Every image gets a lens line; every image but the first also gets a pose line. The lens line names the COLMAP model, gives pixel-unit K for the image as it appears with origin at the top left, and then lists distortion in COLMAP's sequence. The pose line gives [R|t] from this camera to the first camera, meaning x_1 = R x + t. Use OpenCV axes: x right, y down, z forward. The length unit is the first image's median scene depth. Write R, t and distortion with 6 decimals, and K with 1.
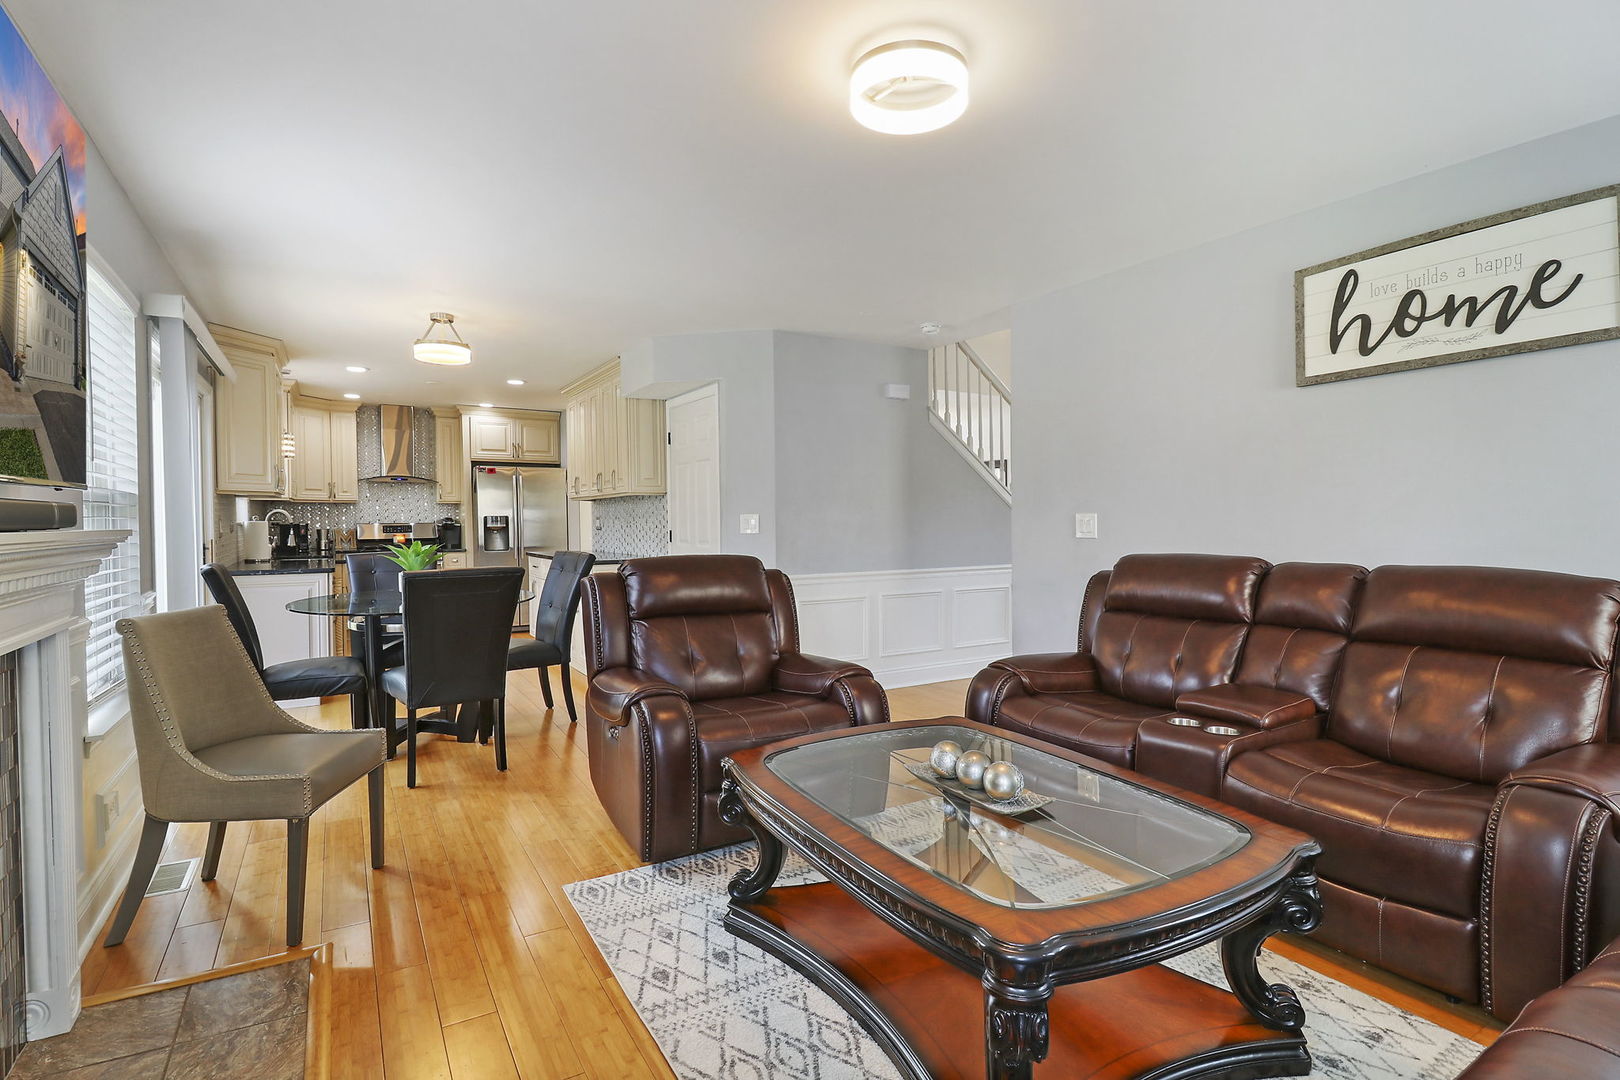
lens RADIAL K [[835.4, 0, 812.1], [0, 835.4, 540.3], [0, 0, 1]] dist [0.002743, 0.000190]
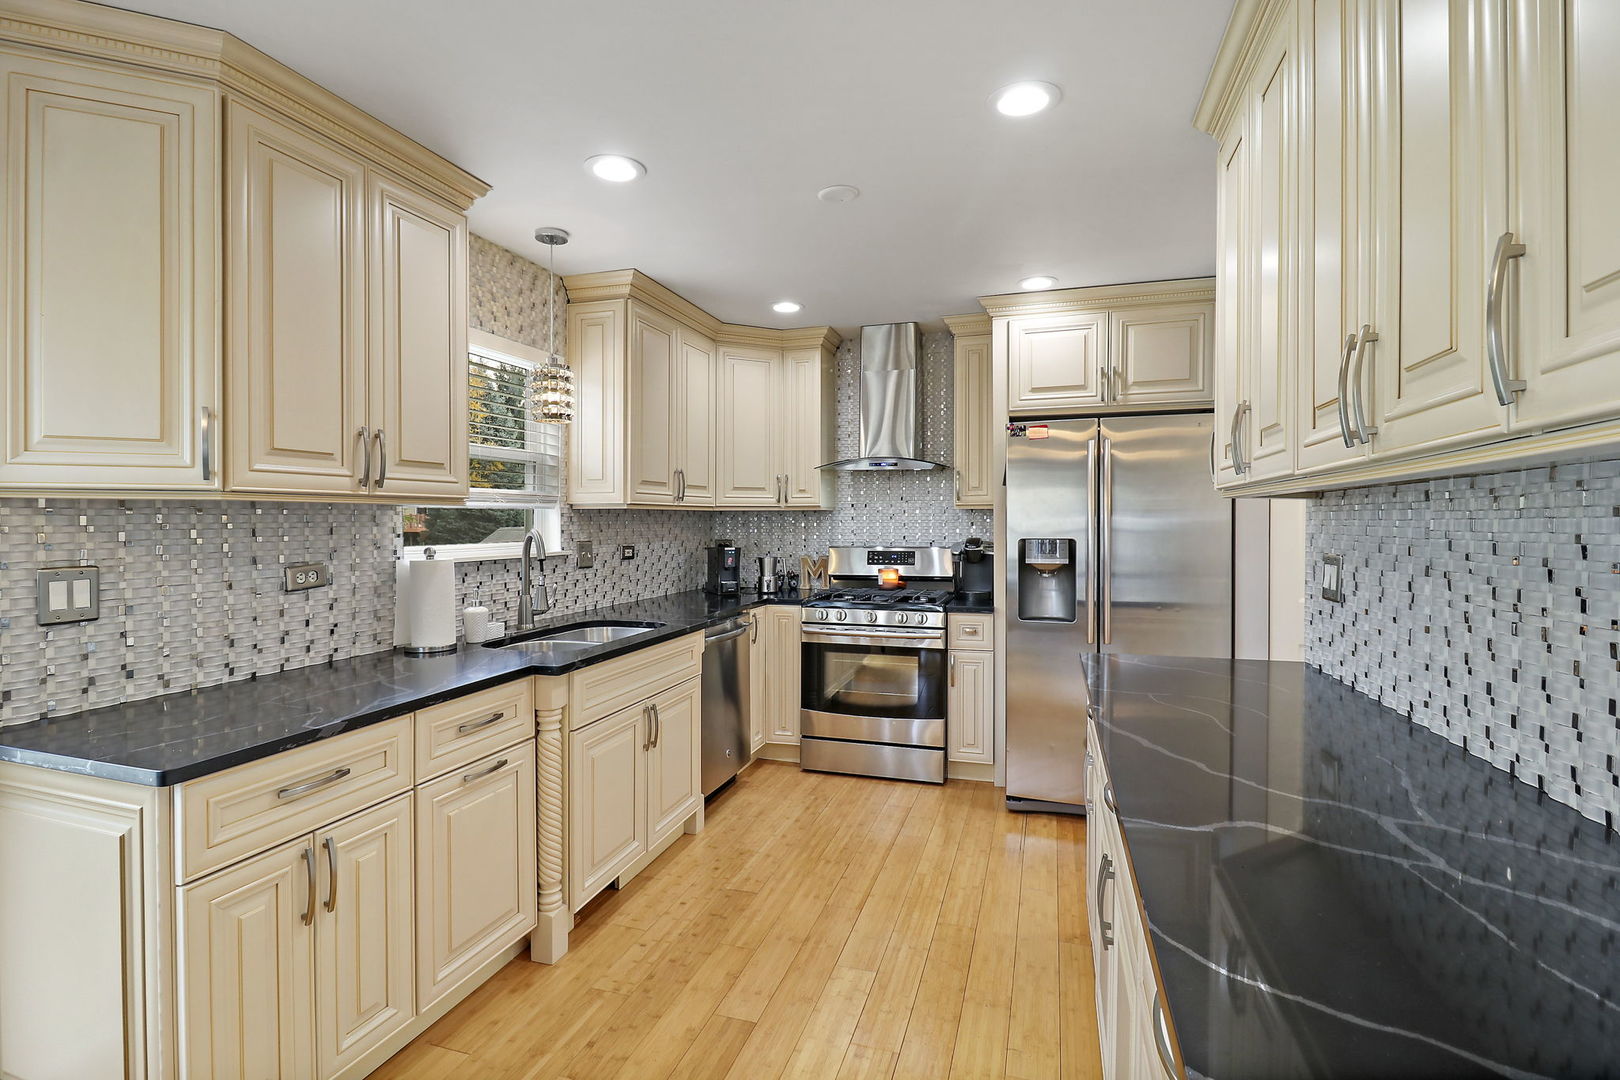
lens RADIAL K [[770.2, 0, 808.3], [0, 770.2, 538.5], [0, 0, 1]] dist [-0.000604, -0.000590]
pose [[0.671307, 0.015955, -0.741008, -0.169626], [-0.015974, 0.999848, 0.007056, -0.029360], [0.741007, 0.007100, 0.671459, 0.645676]]
